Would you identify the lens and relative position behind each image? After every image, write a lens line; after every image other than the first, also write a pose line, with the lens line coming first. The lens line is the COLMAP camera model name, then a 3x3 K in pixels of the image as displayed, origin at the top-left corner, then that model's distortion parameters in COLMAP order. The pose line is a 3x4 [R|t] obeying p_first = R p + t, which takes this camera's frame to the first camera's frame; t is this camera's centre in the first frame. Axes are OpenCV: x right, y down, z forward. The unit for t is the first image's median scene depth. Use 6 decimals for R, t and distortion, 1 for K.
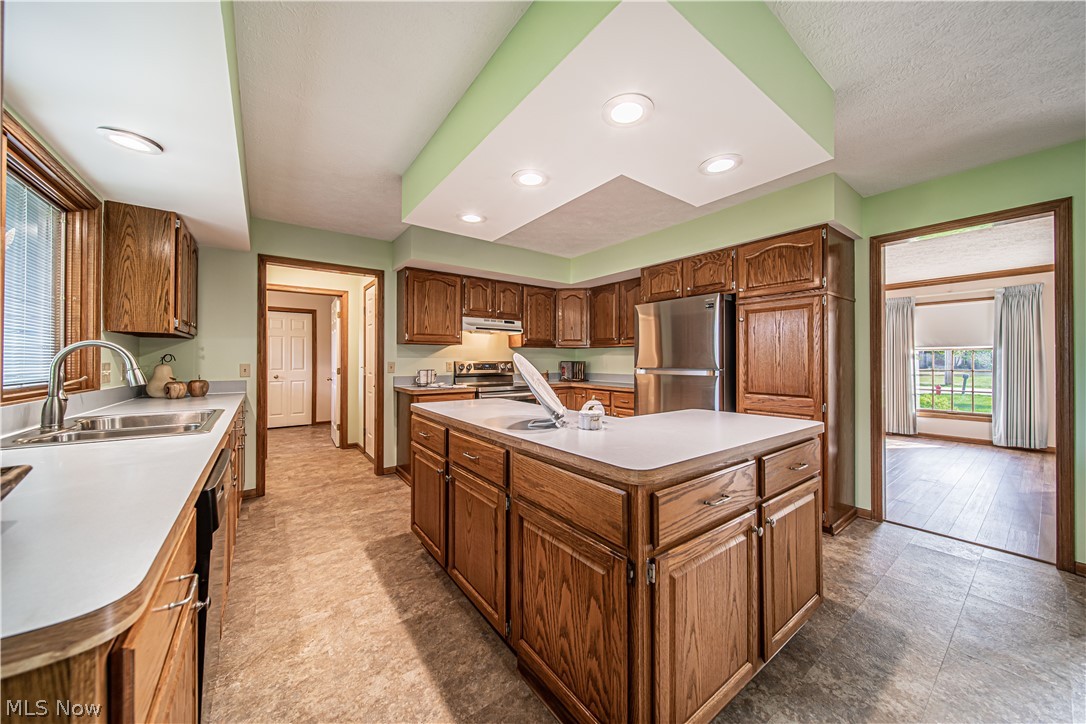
lens RADIAL K [[377.6, 0, 546.2], [0, 377.6, 358.6], [0, 0, 1]] dist [-0.006219, 0.000171]
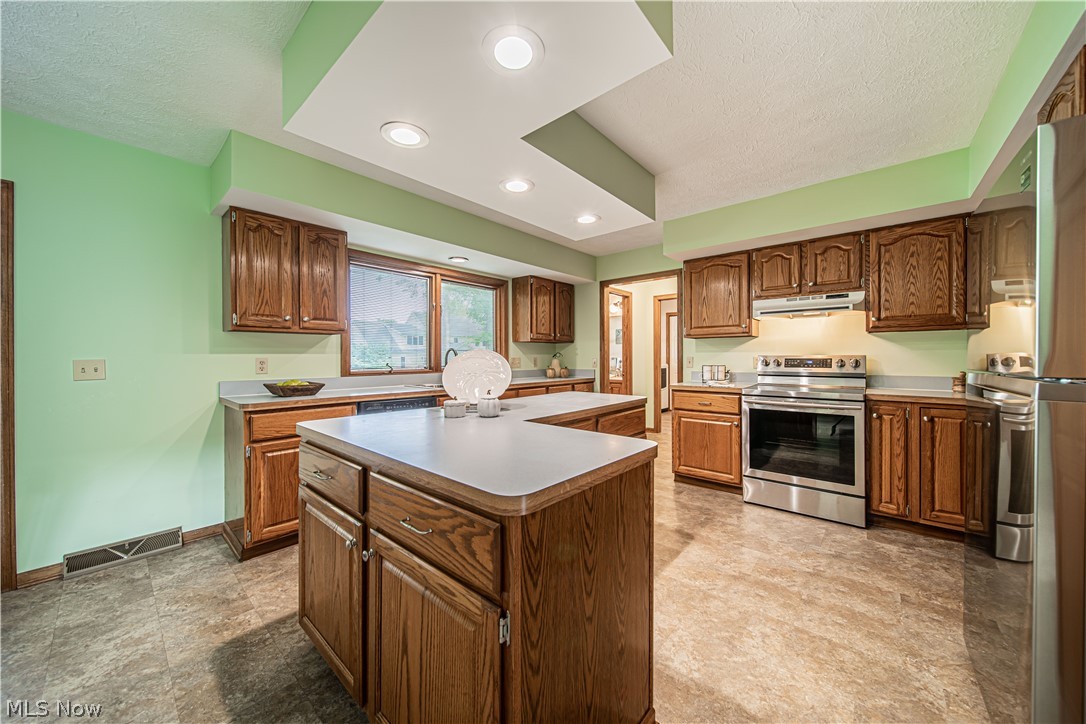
lens RADIAL K [[377.6, 0, 546.2], [0, 377.6, 358.6], [0, 0, 1]] dist [-0.006219, 0.000171]
pose [[0.206995, 0.000356, -0.978342, 0.483839], [0.007781, 0.999968, 0.002010, 0.008194], [0.978311, -0.008028, 0.206985, 0.399326]]
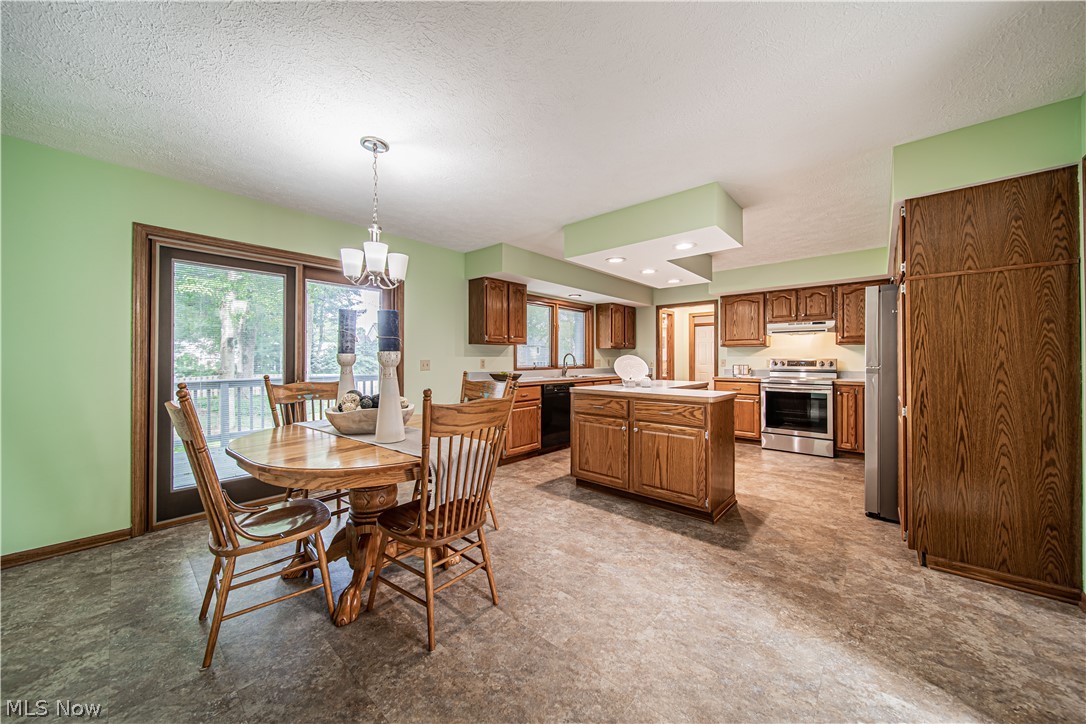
lens RADIAL K [[377.6, 0, 546.2], [0, 377.6, 358.6], [0, 0, 1]] dist [-0.006219, 0.000171]
pose [[0.198013, -0.004583, -0.980189, 0.891035], [0.004245, 0.999984, -0.003818, 0.008358], [0.980190, -0.003405, 0.198029, 0.011511]]
